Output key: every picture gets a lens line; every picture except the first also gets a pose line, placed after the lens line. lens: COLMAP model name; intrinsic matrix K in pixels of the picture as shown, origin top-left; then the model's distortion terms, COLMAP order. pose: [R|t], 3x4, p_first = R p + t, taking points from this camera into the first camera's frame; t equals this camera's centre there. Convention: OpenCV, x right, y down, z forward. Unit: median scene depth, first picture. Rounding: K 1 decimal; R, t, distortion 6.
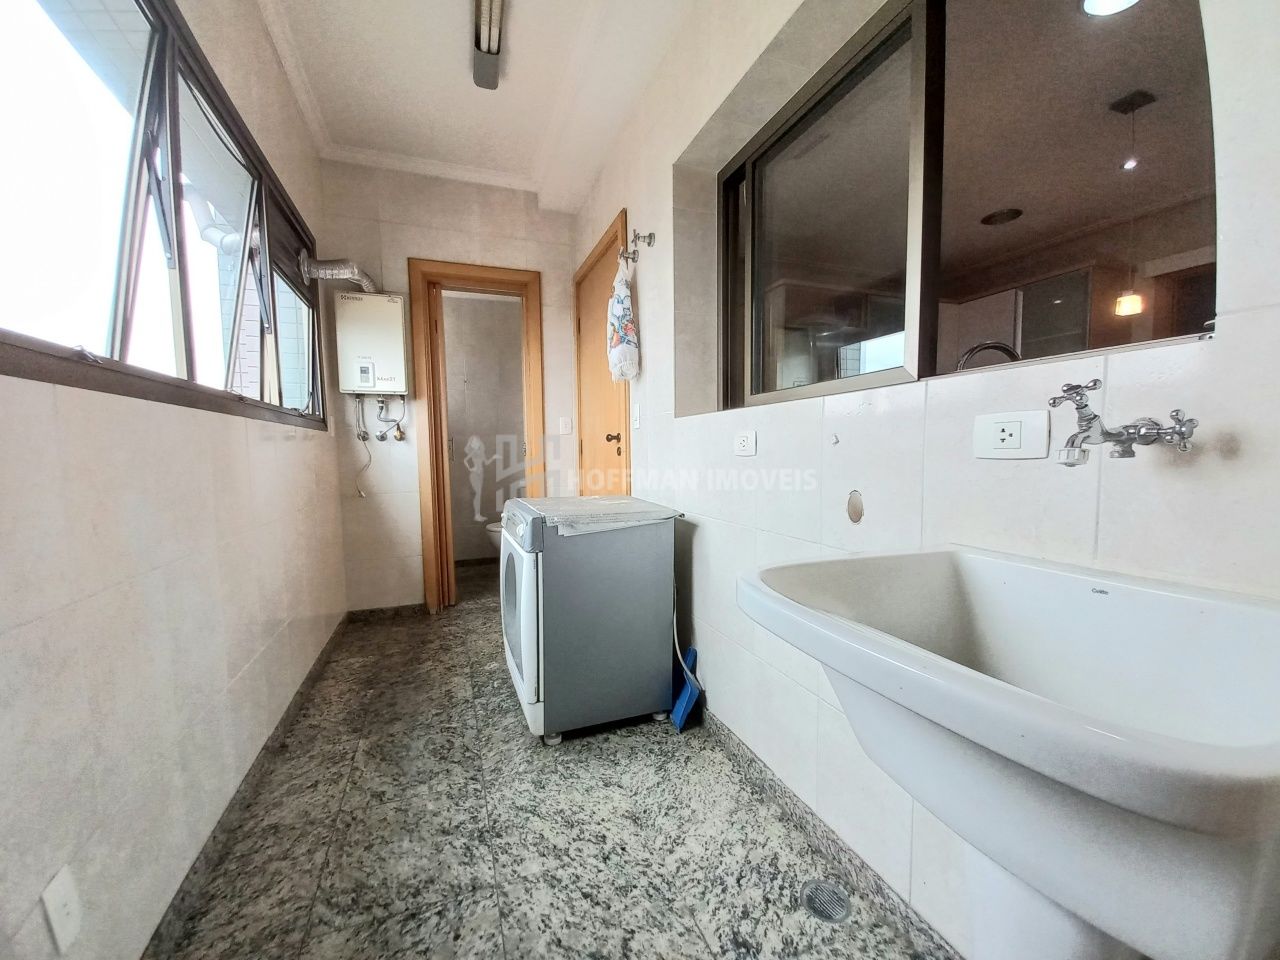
lens RADIAL K [[508.7, 0, 636.9], [0, 508.7, 483.7], [0, 0, 1]] dist [-0.001579, -0.000251]
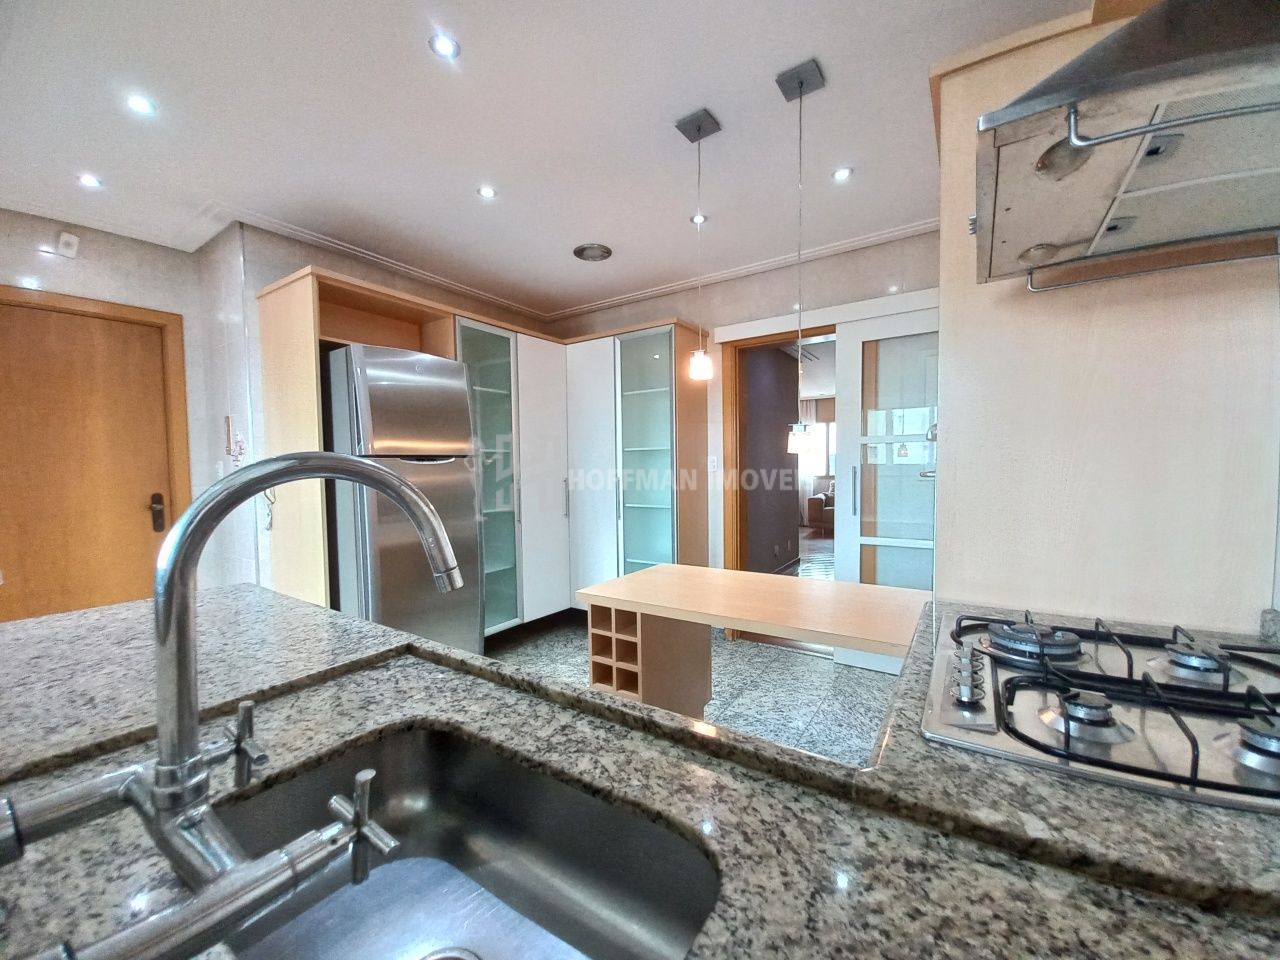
lens RADIAL K [[508.7, 0, 637.5], [0, 508.7, 485.1], [0, 0, 1]] dist [-0.001579, -0.000251]
pose [[0.802525, -0.020288, 0.596274, 0.240715], [0.043236, 0.998772, -0.024209, -0.094478], [-0.595050, 0.045209, 0.802416, 0.258226]]
